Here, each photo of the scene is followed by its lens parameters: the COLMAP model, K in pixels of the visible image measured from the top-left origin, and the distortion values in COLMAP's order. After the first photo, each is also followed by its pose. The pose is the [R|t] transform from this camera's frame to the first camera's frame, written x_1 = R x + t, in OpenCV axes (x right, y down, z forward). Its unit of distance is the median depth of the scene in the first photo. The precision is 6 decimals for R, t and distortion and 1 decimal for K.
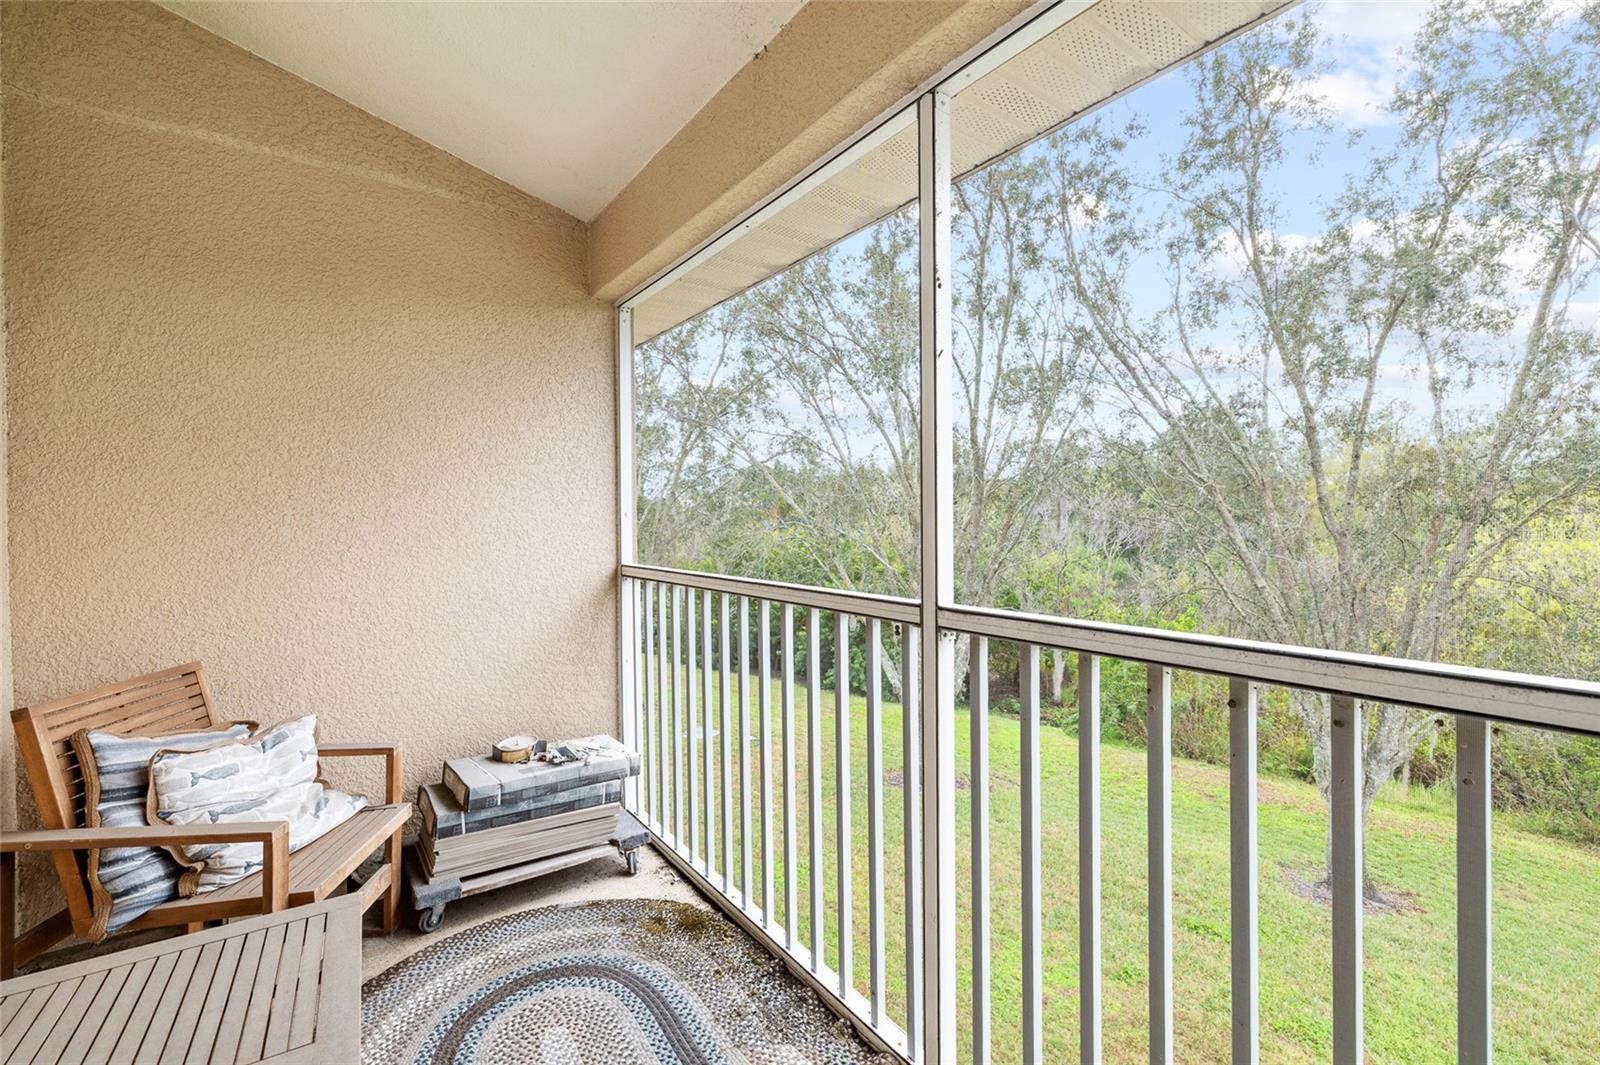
lens RADIAL K [[676.8, 0, 804.1], [0, 676.8, 523.0], [0, 0, 1]] dist [0.000151, -0.000024]
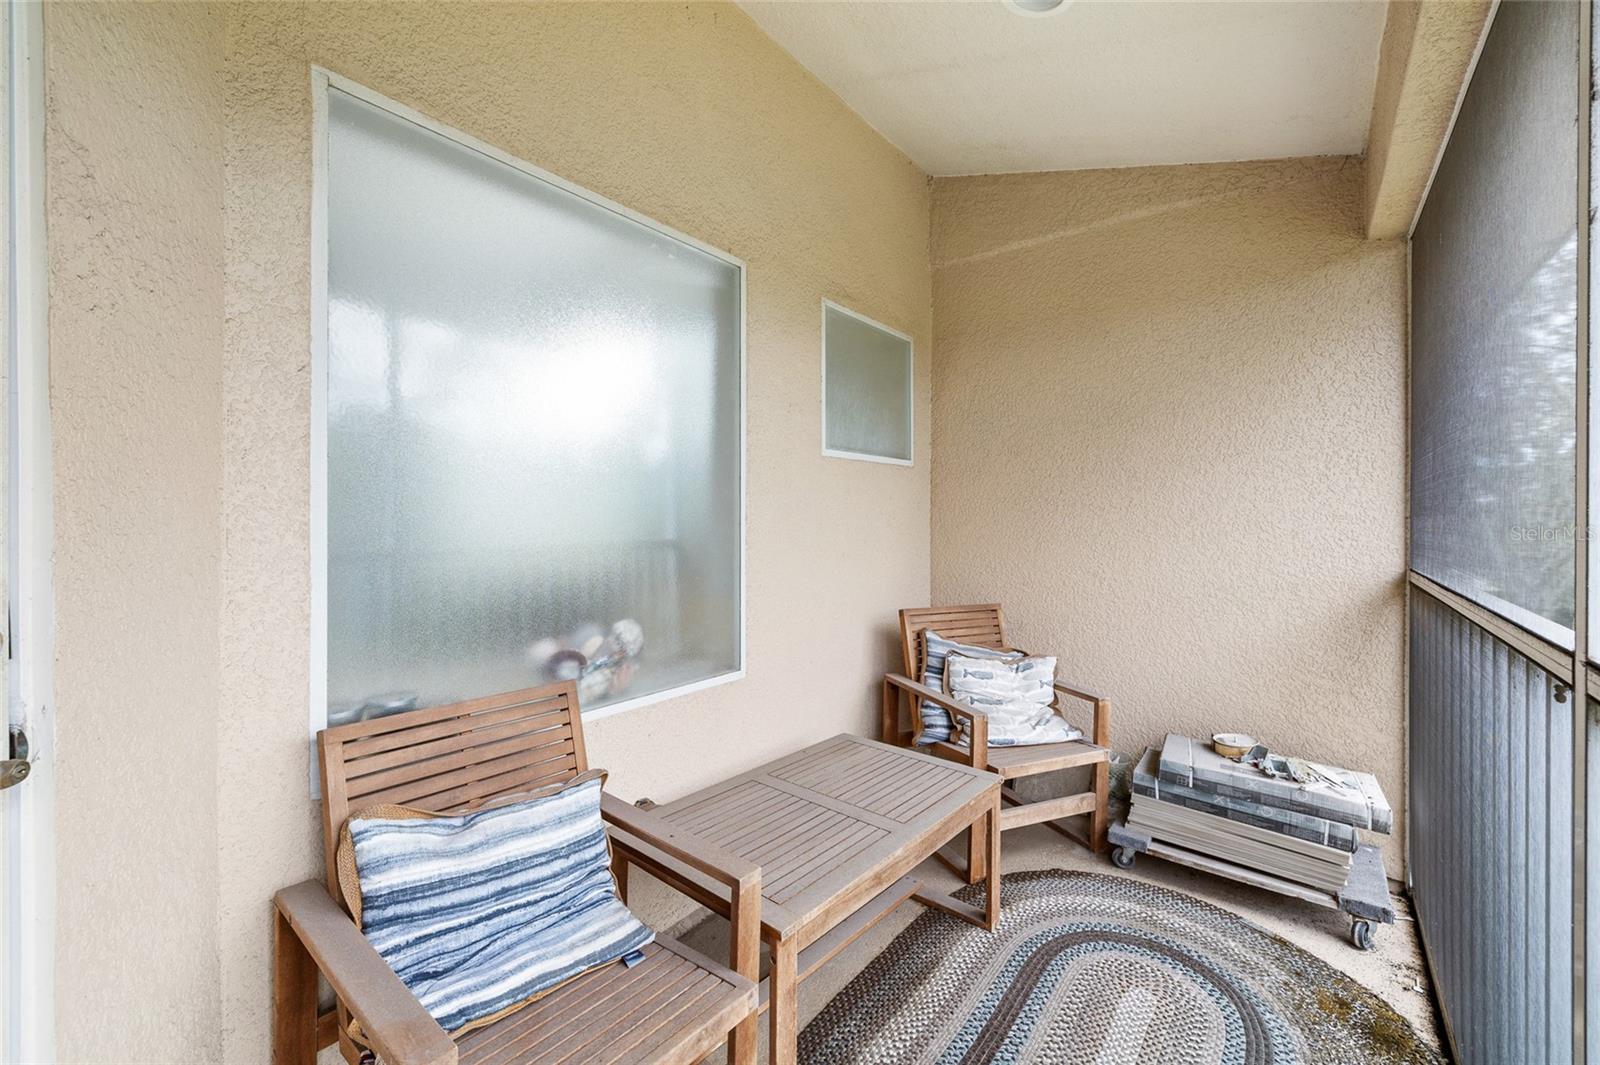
lens RADIAL K [[686.7, 0, 796.0], [0, 686.7, 512.8], [0, 0, 1]] dist [0.001695, 0.000462]
pose [[0.273946, 0.005486, -0.961730, 0.401146], [-0.010927, 0.999937, 0.002591, 0.004415], [0.961683, 0.009799, 0.273988, 0.139500]]
